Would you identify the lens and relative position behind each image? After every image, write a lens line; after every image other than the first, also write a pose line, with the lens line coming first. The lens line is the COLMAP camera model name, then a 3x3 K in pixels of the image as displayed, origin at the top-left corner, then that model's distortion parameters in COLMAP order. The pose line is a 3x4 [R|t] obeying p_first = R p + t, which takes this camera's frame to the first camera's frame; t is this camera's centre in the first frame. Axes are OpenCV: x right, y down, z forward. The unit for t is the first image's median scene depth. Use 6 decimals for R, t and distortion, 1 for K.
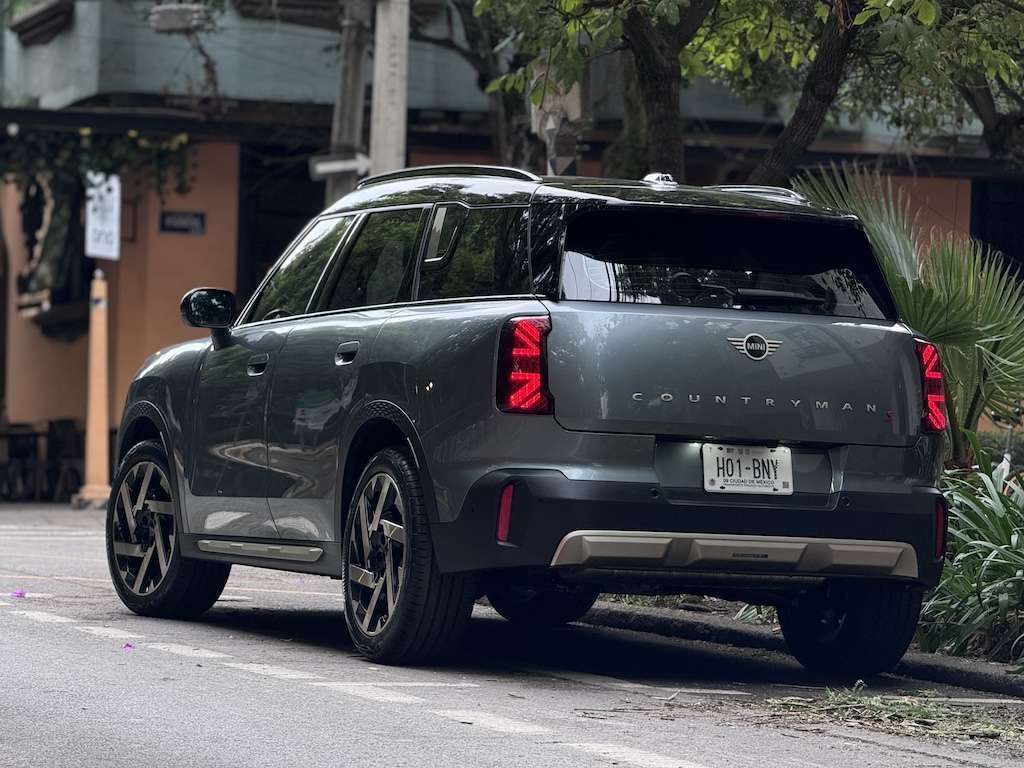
lens RADIAL K [[3574.8, 0, 512.0], [0, 3574.8, 384.0], [0, 0, 1]] dist [0.018020, -0.082004]
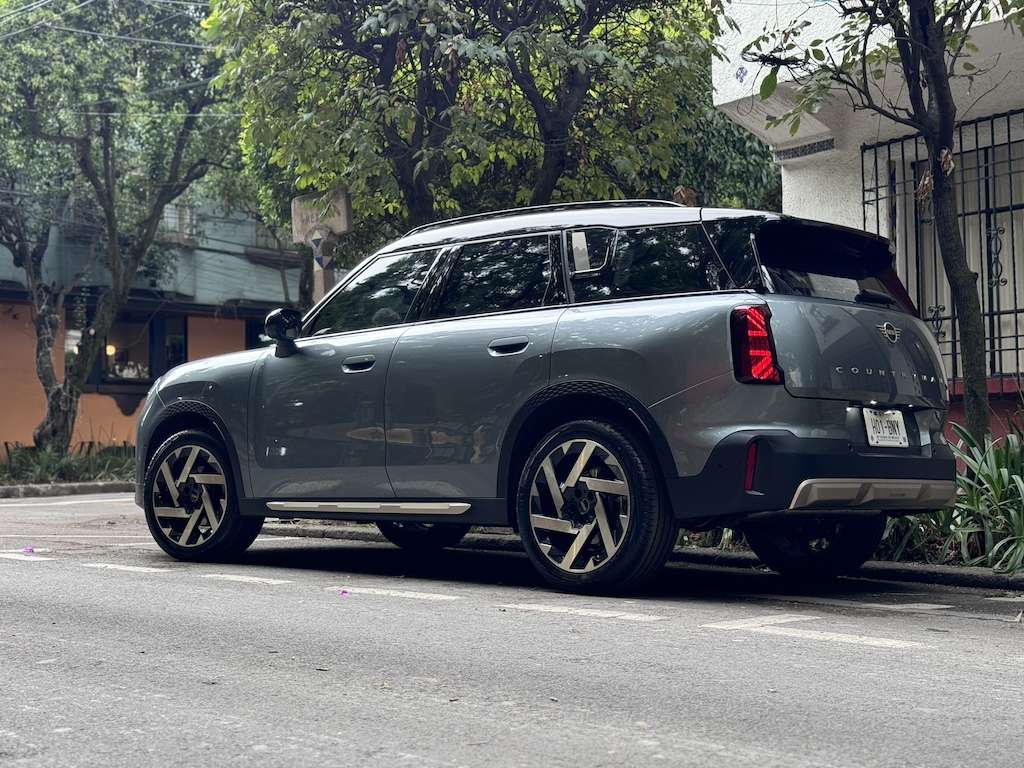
lens RADIAL K [[1462.4, 0, 512.0], [0, 1462.4, 384.0], [0, 0, 1]] dist [0.111539, 0.008793]
pose [[0.917262, -0.007610, 0.398211, -0.259818], [0.019164, 0.999503, -0.025042, 0.018264], [-0.397822, 0.030601, 0.916952, 0.551832]]
